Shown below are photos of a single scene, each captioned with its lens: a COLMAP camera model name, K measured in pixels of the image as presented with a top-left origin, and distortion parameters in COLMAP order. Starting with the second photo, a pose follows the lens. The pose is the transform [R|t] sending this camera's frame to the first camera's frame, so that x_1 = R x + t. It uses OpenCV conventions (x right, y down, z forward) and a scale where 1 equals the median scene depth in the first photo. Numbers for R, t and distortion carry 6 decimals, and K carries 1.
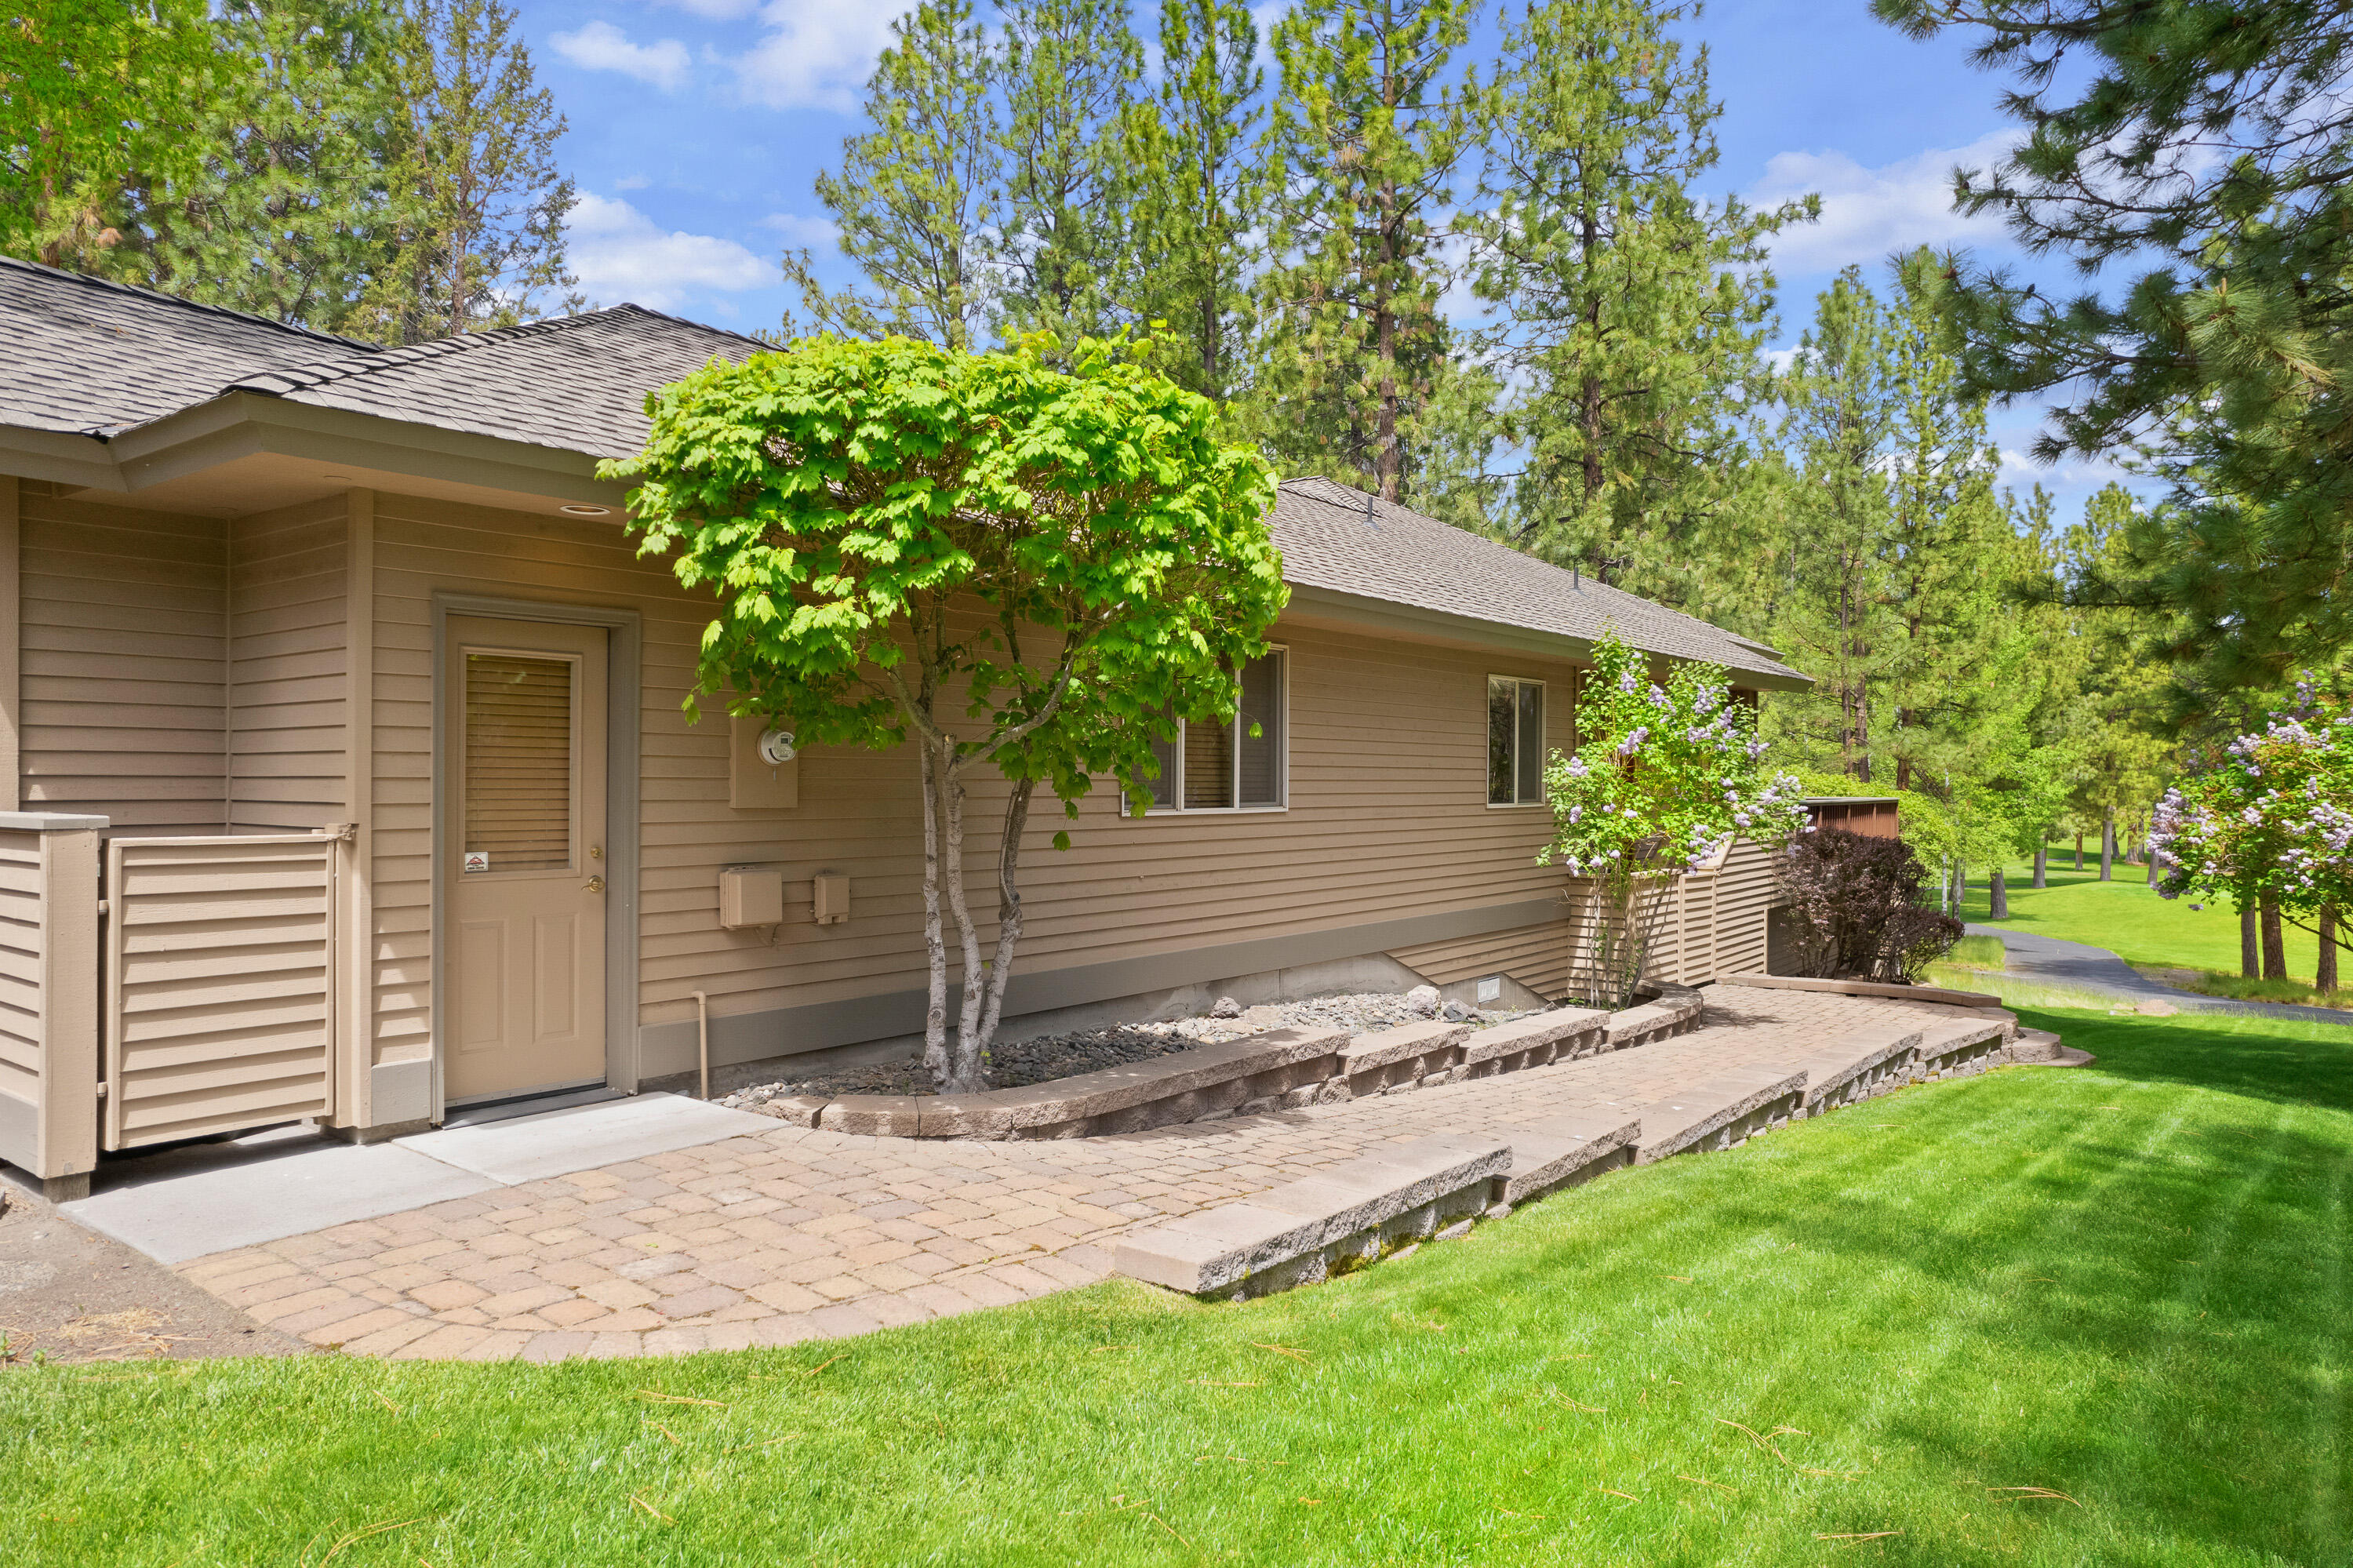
lens RADIAL K [[1513.0, 0, 1183.5], [0, 1513.0, 771.5], [0, 0, 1]] dist [-0.070473, 0.064927]
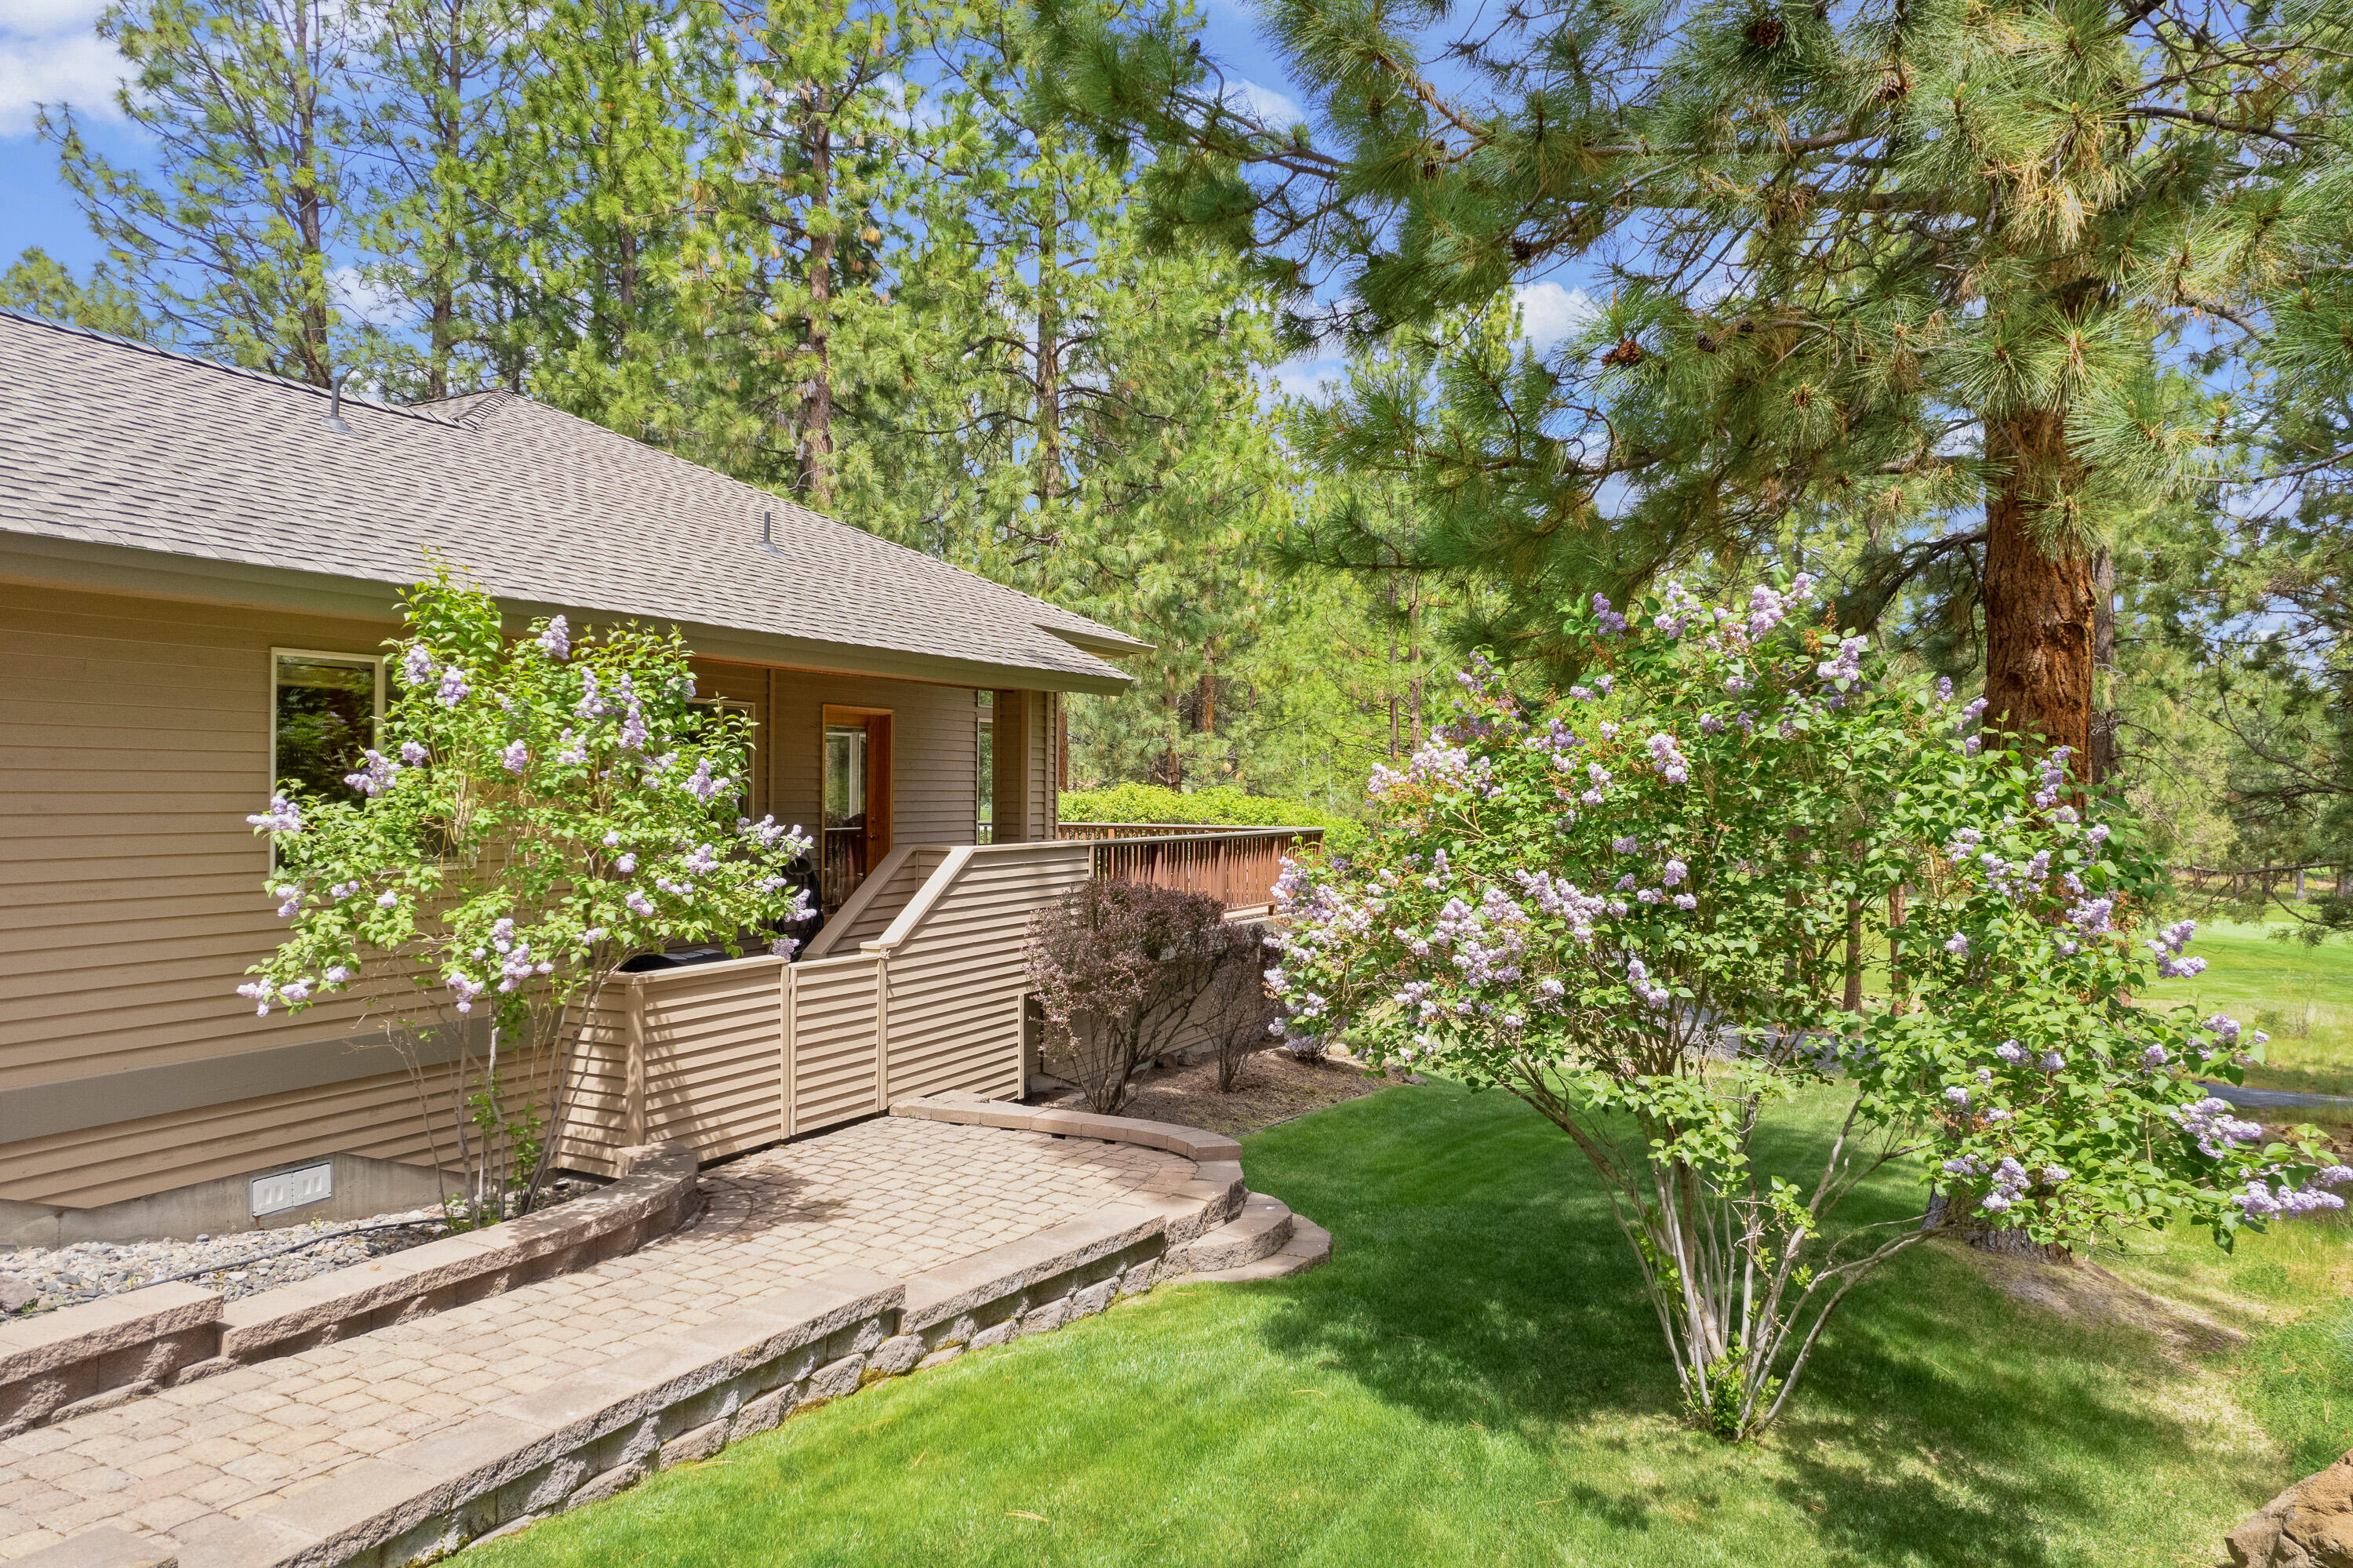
lens RADIAL K [[1513.0, 0, 1183.5], [0, 1513.0, 771.5], [0, 0, 1]] dist [-0.070473, 0.064927]
pose [[0.980499, 0.004928, 0.196460, 0.855901], [-0.004041, 0.999980, -0.004916, -0.029900], [-0.196481, 0.004027, 0.980499, 0.741072]]
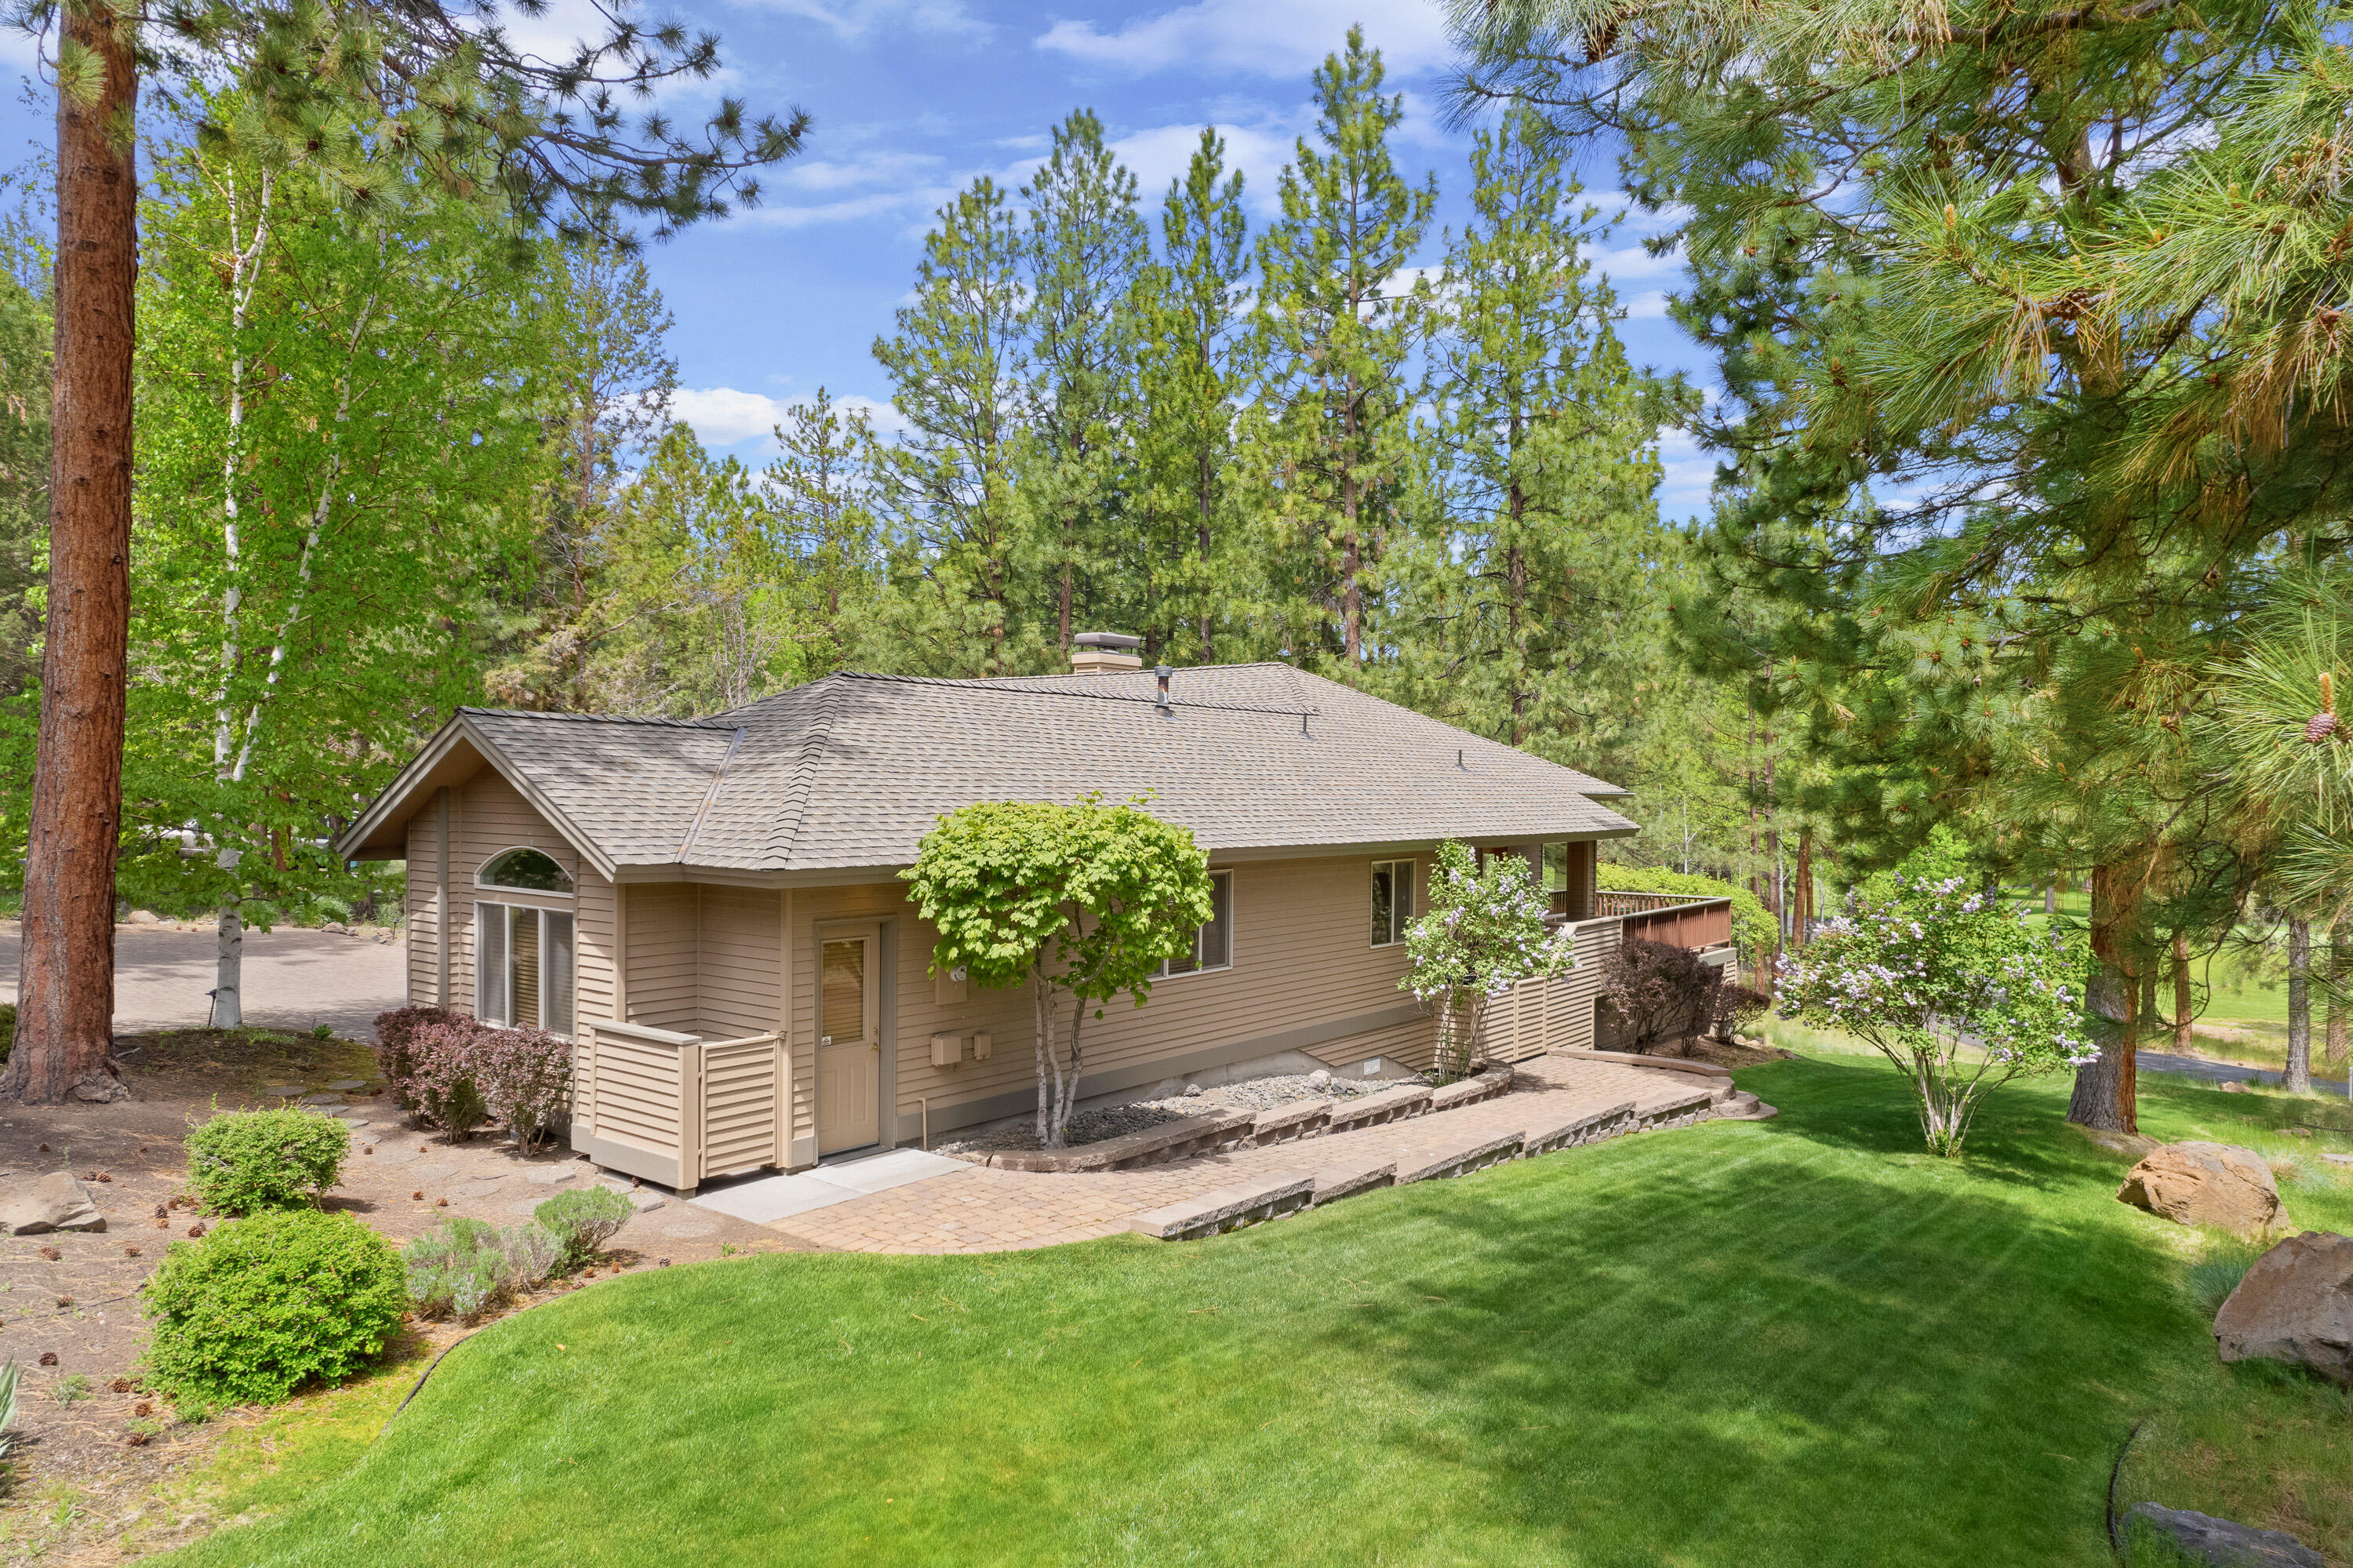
lens RADIAL K [[1511.7, 0, 1176.5], [0, 1511.7, 784.0], [0, 0, 1]] dist [-0.051915, -0.000520]
pose [[0.999953, 0.002275, -0.009477, 0.037559], [-0.002244, 0.999992, 0.003272, -0.292153], [0.009485, -0.003250, 0.999950, -1.053415]]
